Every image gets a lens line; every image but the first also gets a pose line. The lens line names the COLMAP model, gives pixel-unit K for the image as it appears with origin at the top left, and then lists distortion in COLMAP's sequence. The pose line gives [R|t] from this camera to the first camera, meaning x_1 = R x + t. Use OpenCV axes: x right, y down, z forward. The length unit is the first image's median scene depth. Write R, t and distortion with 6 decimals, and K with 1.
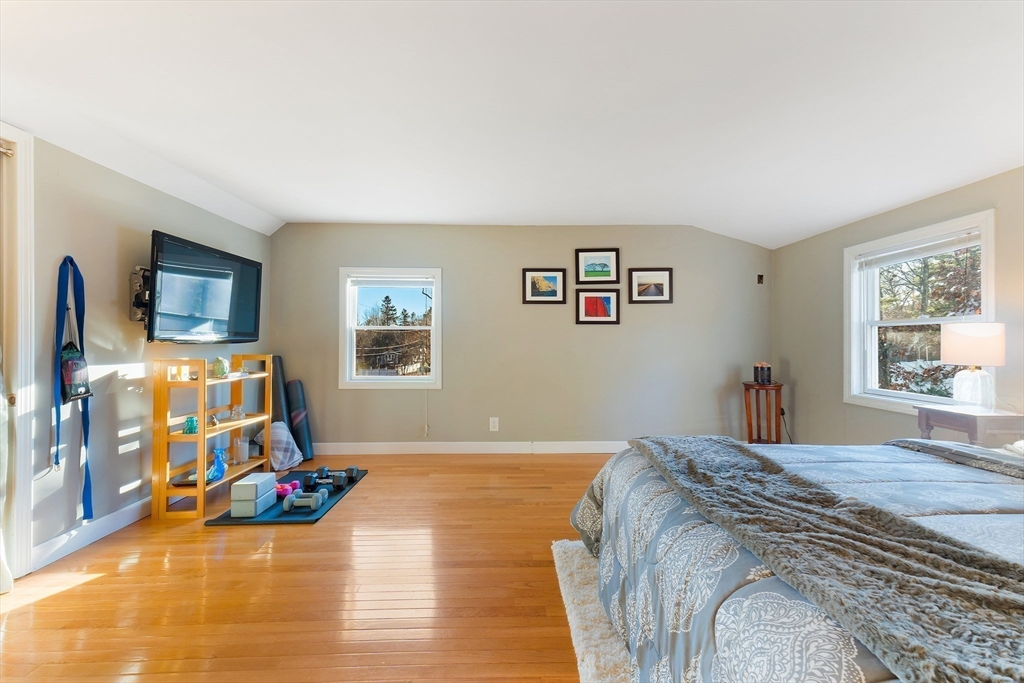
lens RADIAL K [[424.8, 0, 512.0], [0, 424.8, 341.5], [0, 0, 1]] dist [0.000311, -0.000015]
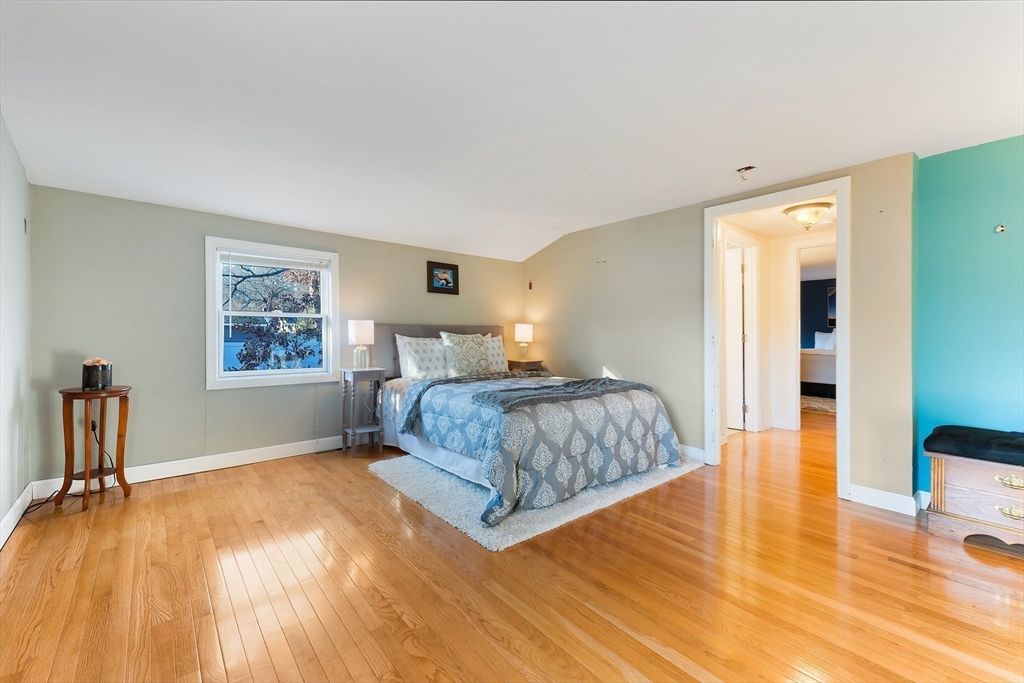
lens RADIAL K [[424.8, 0, 512.0], [0, 424.8, 341.5], [0, 0, 1]] dist [0.000311, -0.000015]
pose [[-0.622155, -0.001142, 0.782893, -0.375626], [0.002970, 0.999988, 0.003819, 0.021861], [-0.782888, 0.004701, -0.622144, 0.906723]]
